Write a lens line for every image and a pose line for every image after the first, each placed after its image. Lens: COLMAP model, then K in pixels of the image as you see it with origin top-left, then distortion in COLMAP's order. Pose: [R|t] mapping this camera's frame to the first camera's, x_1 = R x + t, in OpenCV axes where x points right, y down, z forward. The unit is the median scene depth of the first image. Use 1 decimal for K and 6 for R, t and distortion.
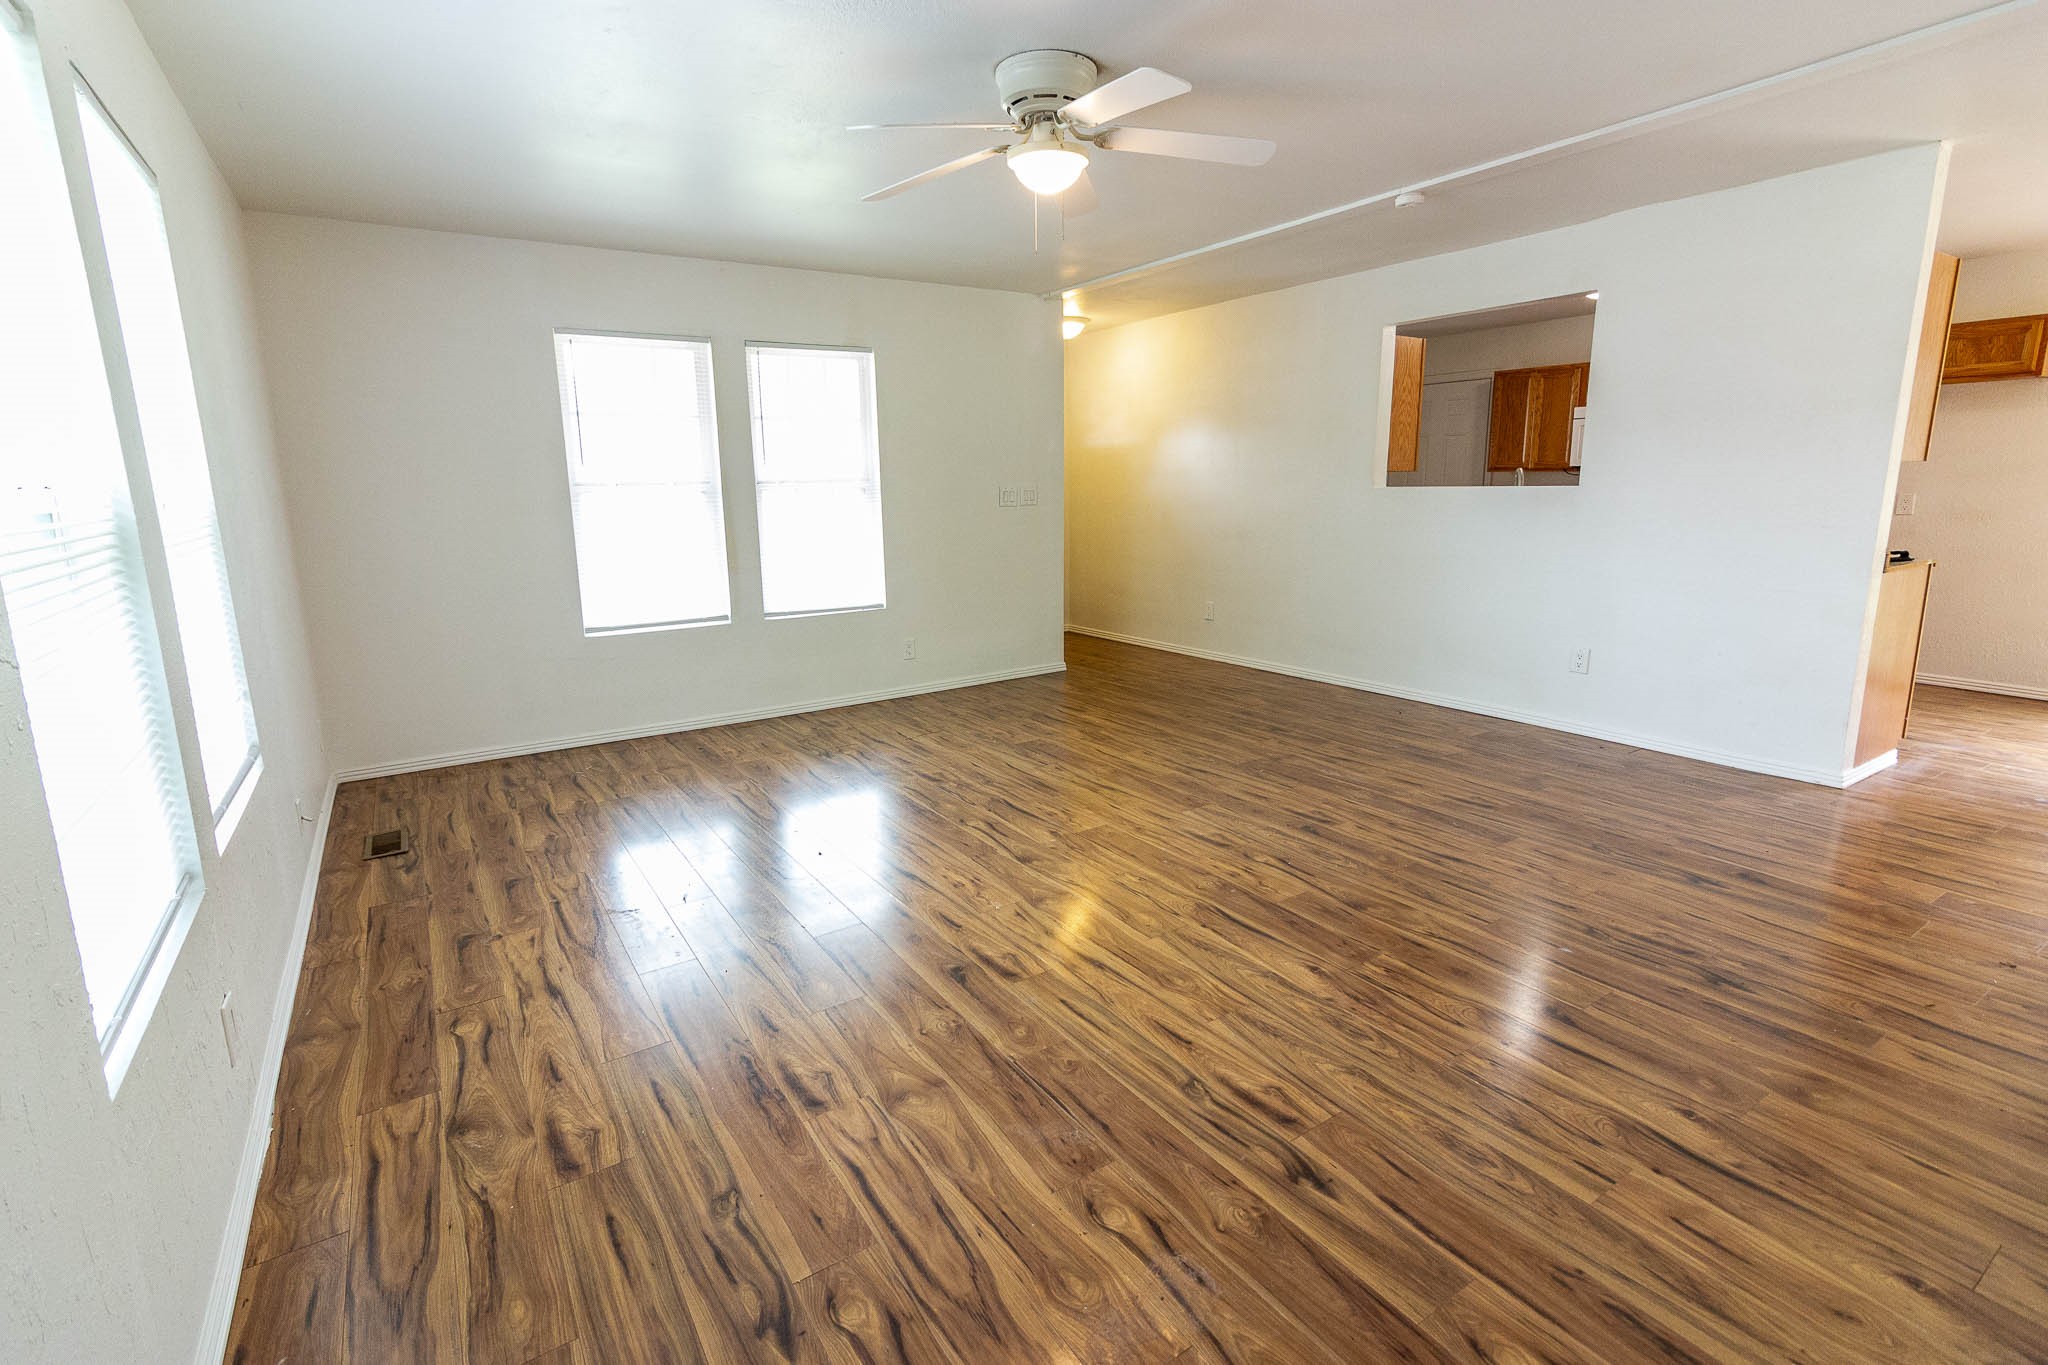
lens RADIAL K [[980.5, 0, 1024.0], [0, 980.5, 682.5], [0, 0, 1]] dist [0.002322, 0.000130]
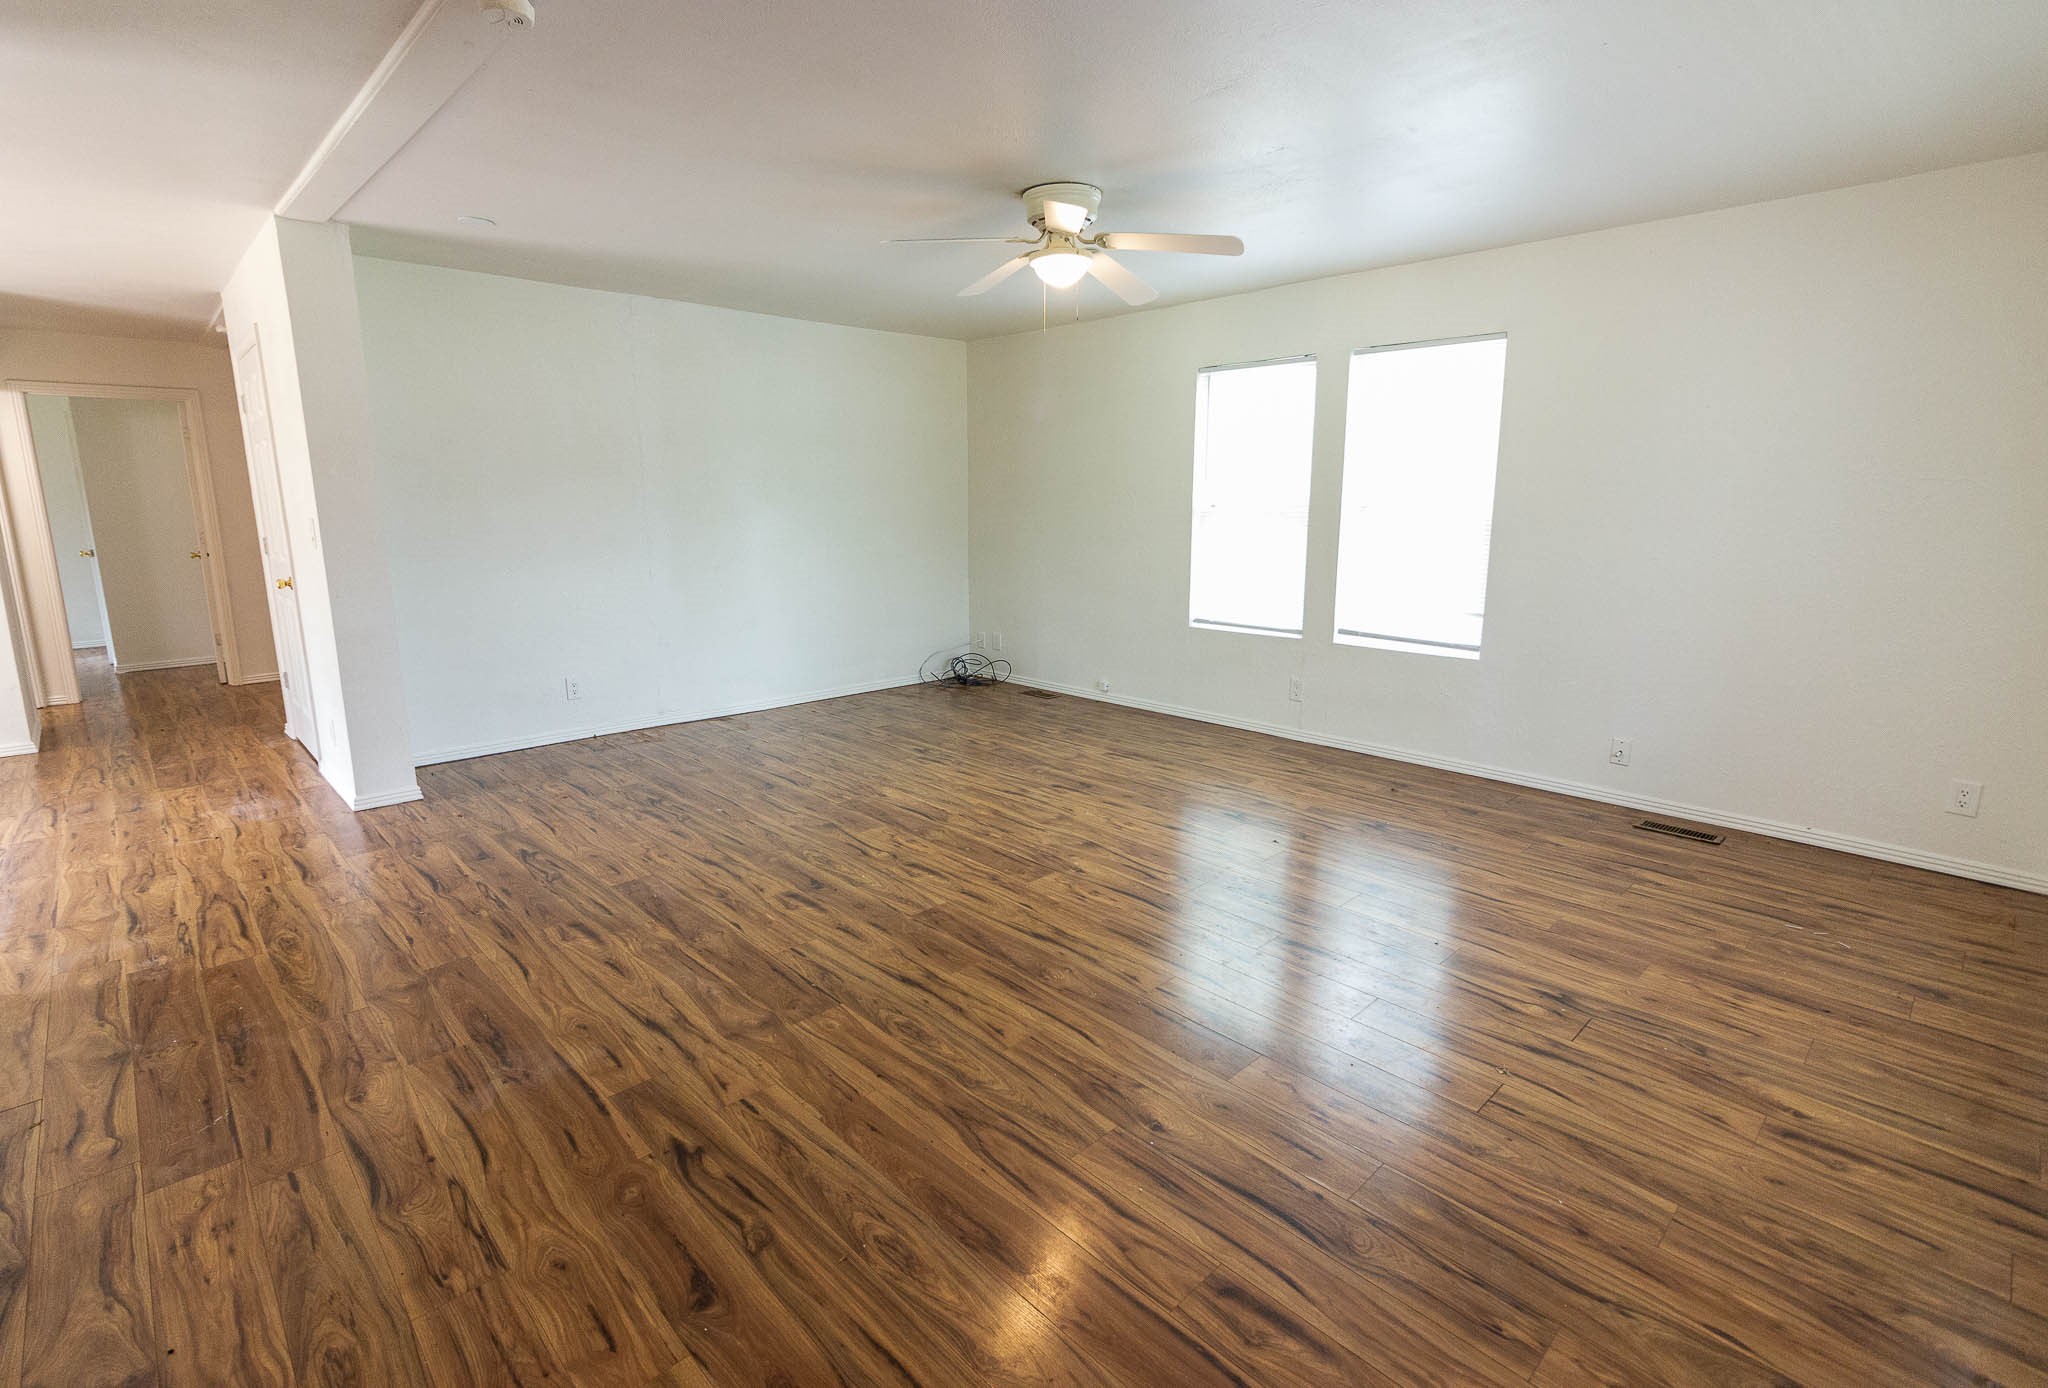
lens RADIAL K [[1016.9, 0, 1024.0], [0, 1016.9, 694.0], [0, 0, 1]] dist [0.000855, 0.000476]
pose [[-0.982815, 0.056529, -0.175724, 0.267174], [-0.017677, 0.918760, 0.394420, -0.431258], [0.183744, 0.390748, -0.901972, 1.932133]]
